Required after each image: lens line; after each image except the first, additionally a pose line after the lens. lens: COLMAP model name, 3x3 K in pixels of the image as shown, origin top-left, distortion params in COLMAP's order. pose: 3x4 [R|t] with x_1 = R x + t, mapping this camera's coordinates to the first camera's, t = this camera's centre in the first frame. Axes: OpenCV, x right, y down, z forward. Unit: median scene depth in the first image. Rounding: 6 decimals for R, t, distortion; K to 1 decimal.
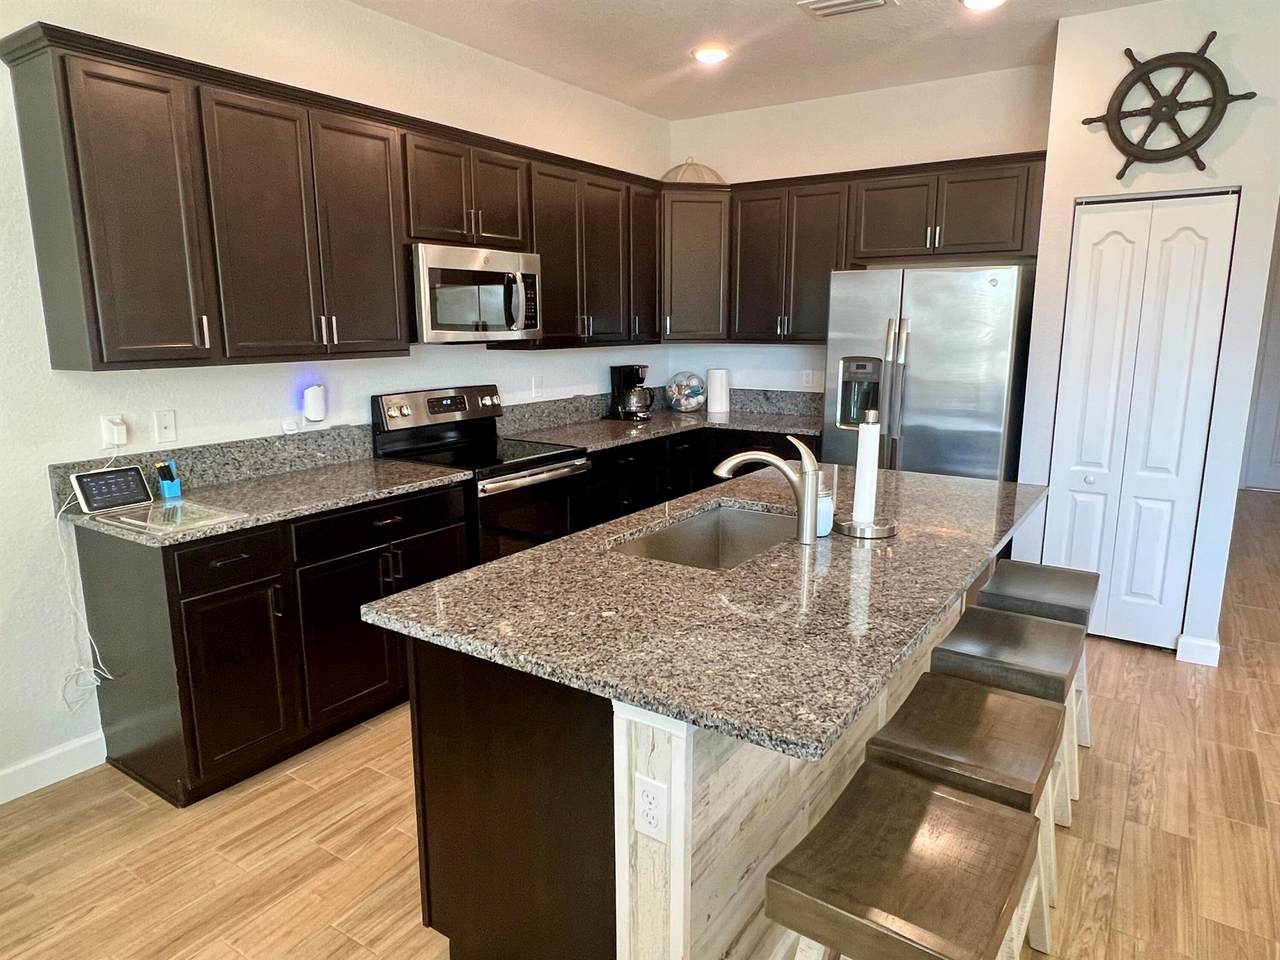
lens RADIAL K [[810.0, 0, 640.0], [0, 810.0, 480.0], [0, 0, 1]] dist [-0.004692, -0.001184]
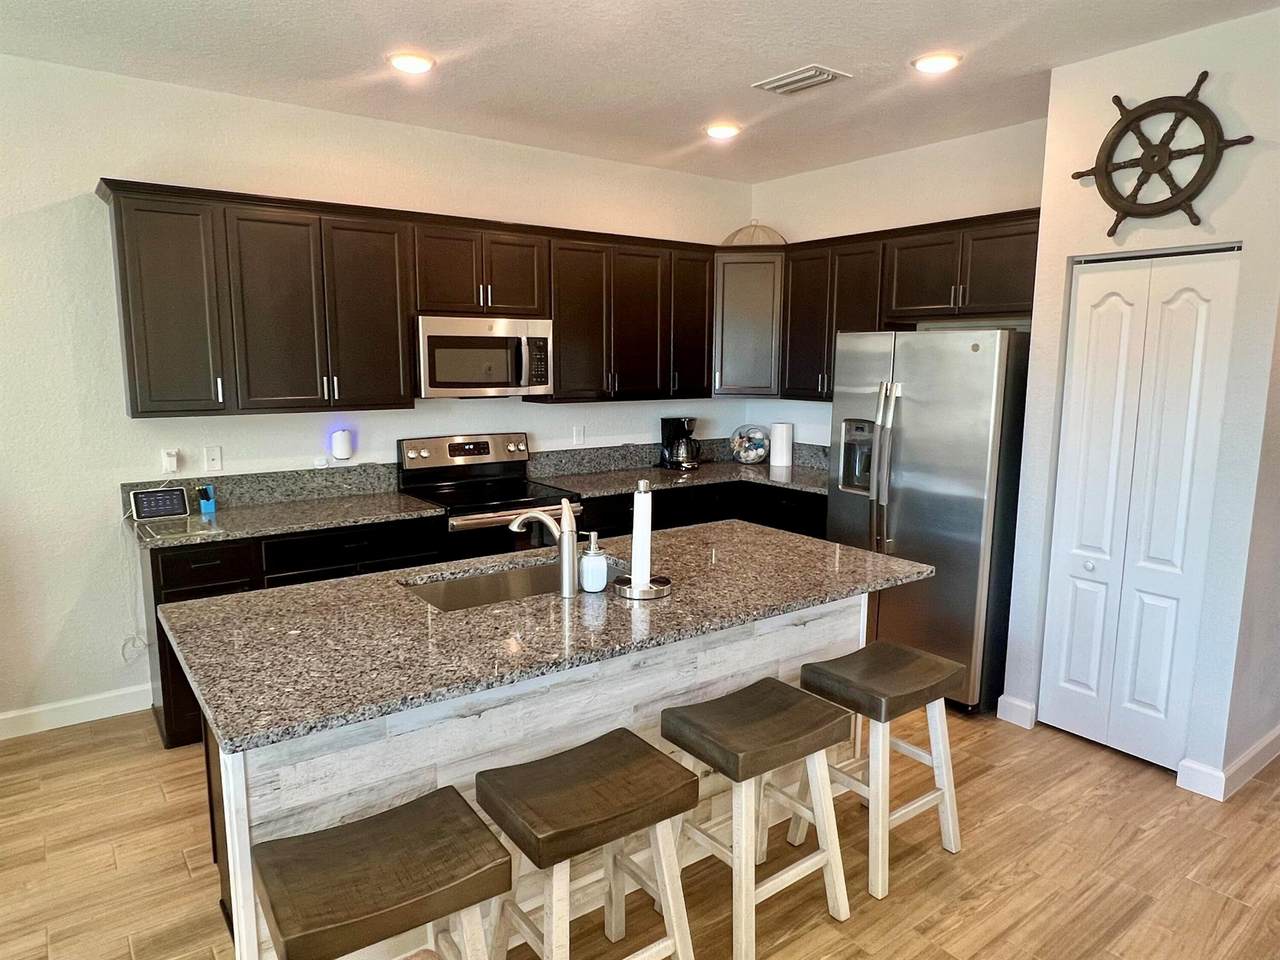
lens RADIAL K [[810.0, 0, 640.0], [0, 810.0, 480.0], [0, 0, 1]] dist [-0.004692, -0.001184]
pose [[0.942629, 0.058417, -0.328693, 0.409562], [-0.072821, 0.996842, -0.031674, -0.033101], [0.325804, 0.053793, 0.943906, -0.012240]]
